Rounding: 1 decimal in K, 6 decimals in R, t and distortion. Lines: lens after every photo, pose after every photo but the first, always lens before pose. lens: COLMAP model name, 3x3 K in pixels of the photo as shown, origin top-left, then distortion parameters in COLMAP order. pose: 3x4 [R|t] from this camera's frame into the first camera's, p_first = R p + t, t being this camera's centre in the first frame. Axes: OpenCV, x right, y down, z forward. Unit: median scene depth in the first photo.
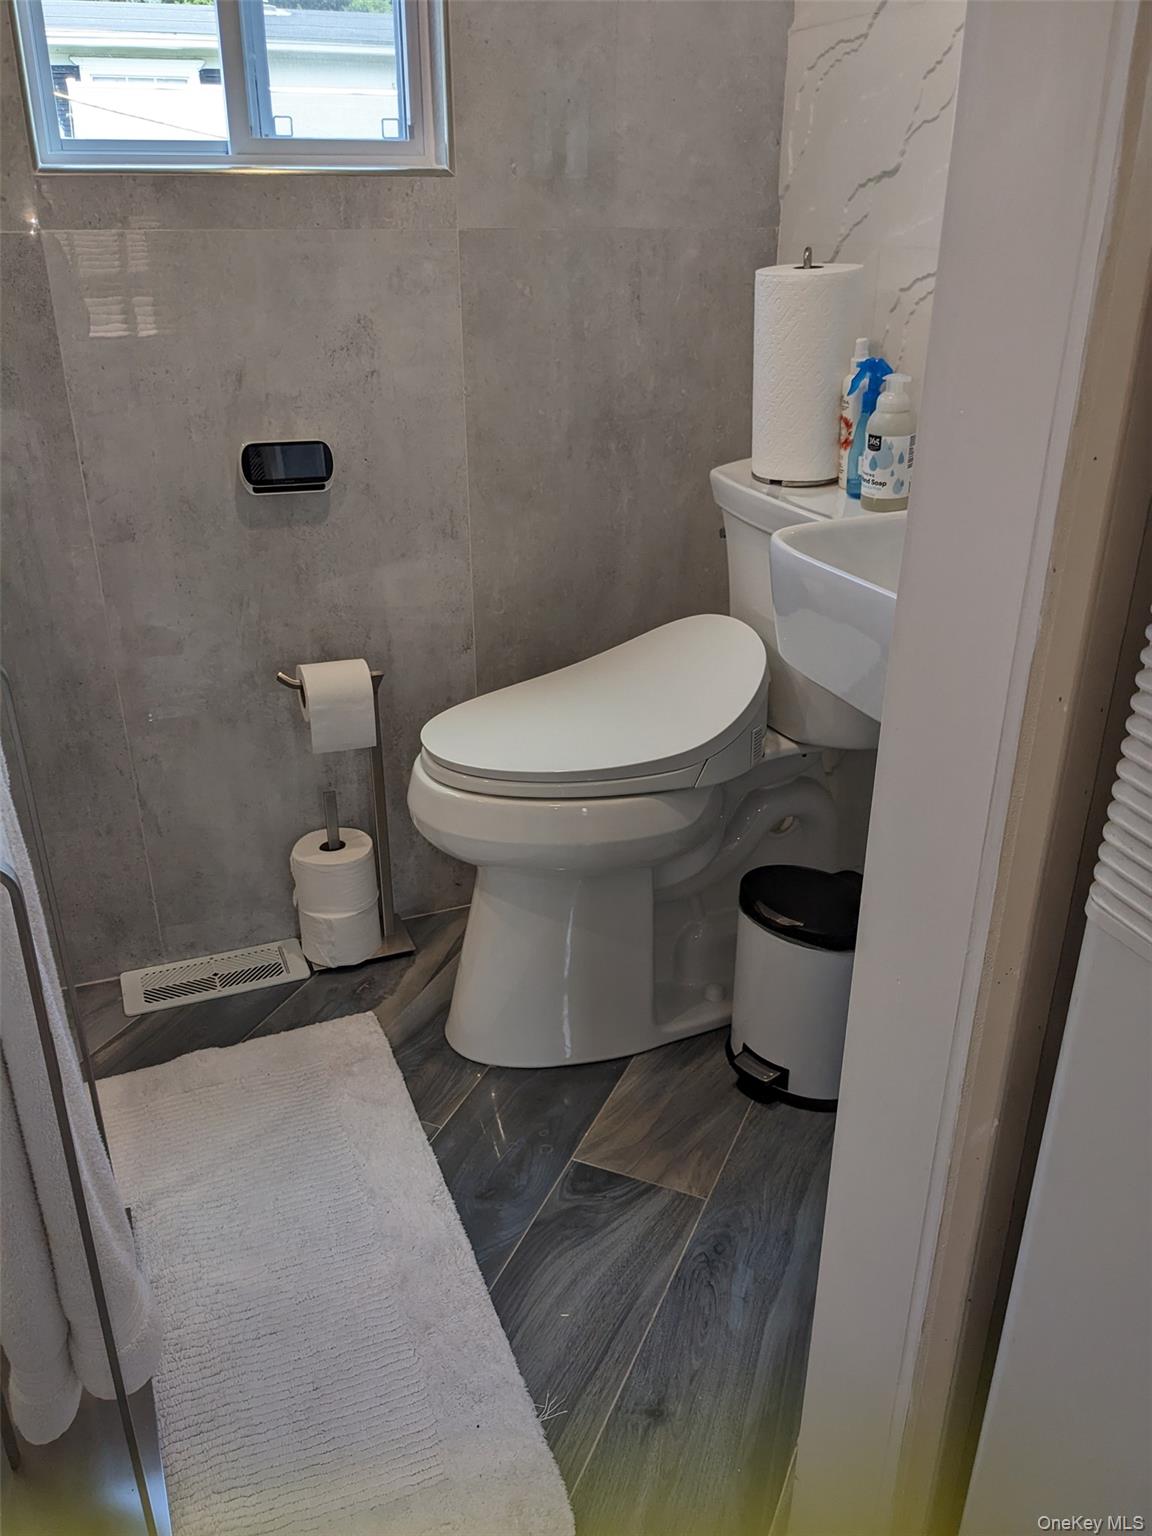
lens RADIAL K [[1222.6, 0, 574.7], [0, 1222.6, 780.8], [0, 0, 1]] dist [0.017904, -0.033578]
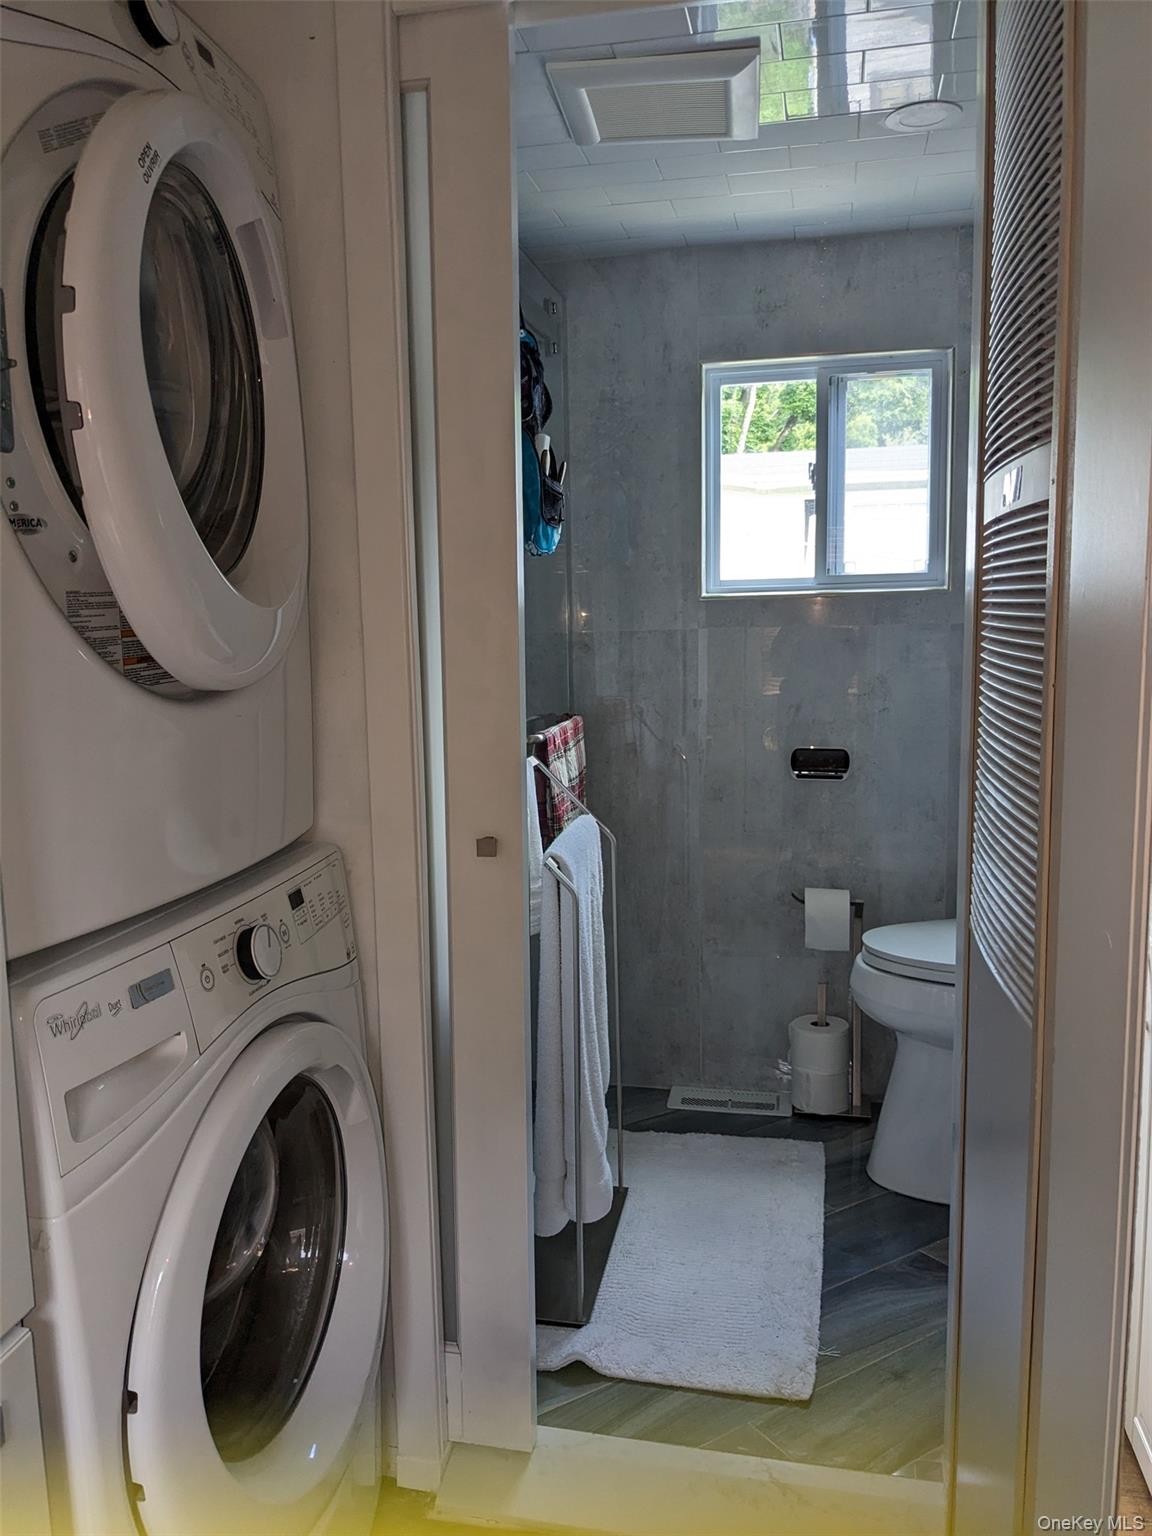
lens RADIAL K [[1222.6, 0, 563.4], [0, 1222.6, 779.1], [0, 0, 1]] dist [0.017904, -0.033578]
pose [[0.831464, 0.062549, -0.552046, 0.343982], [-0.216696, 0.951456, -0.218574, 0.169398], [0.511576, 0.301362, 0.804656, -0.409171]]
